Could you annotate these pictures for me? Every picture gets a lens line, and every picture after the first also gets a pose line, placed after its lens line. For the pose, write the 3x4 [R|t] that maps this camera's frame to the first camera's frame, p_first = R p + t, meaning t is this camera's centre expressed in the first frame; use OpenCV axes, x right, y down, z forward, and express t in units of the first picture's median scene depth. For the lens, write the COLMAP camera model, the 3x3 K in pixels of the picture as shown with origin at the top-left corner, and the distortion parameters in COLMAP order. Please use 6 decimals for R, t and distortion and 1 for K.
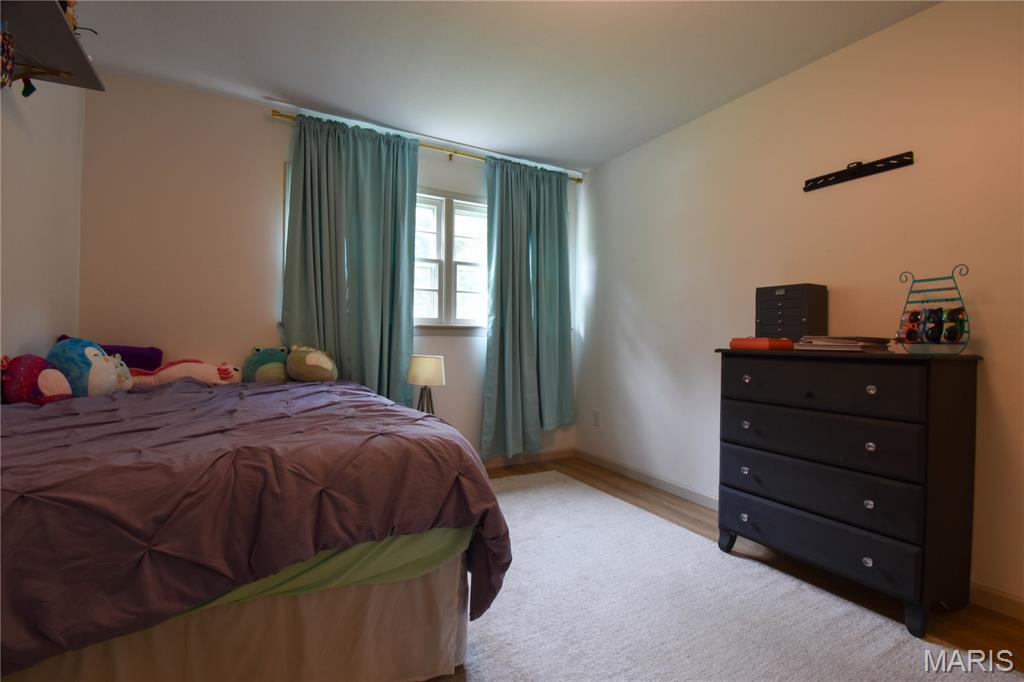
lens RADIAL K [[459.6, 0, 513.5], [0, 459.6, 342.7], [0, 0, 1]] dist [-0.003540, -0.005348]
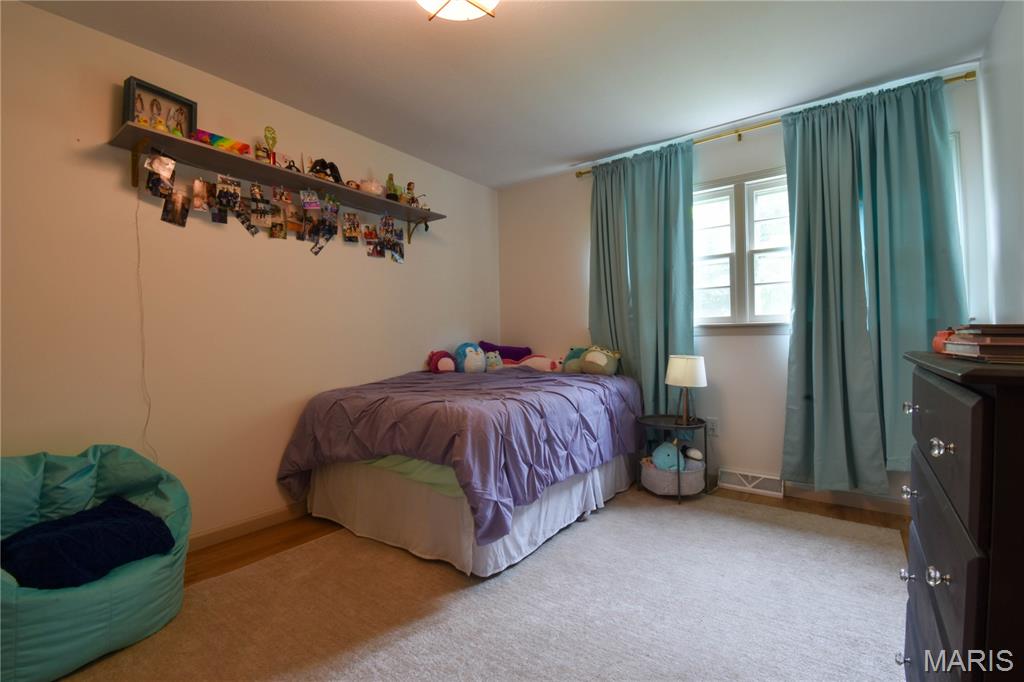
lens RADIAL K [[459.6, 0, 512.4], [0, 459.6, 342.2], [0, 0, 1]] dist [-0.003540, -0.005348]
pose [[0.398300, -0.008781, -0.917213, 0.511581], [0.006485, 0.999956, -0.006758, 0.002373], [0.917232, -0.003256, 0.398339, 0.230038]]
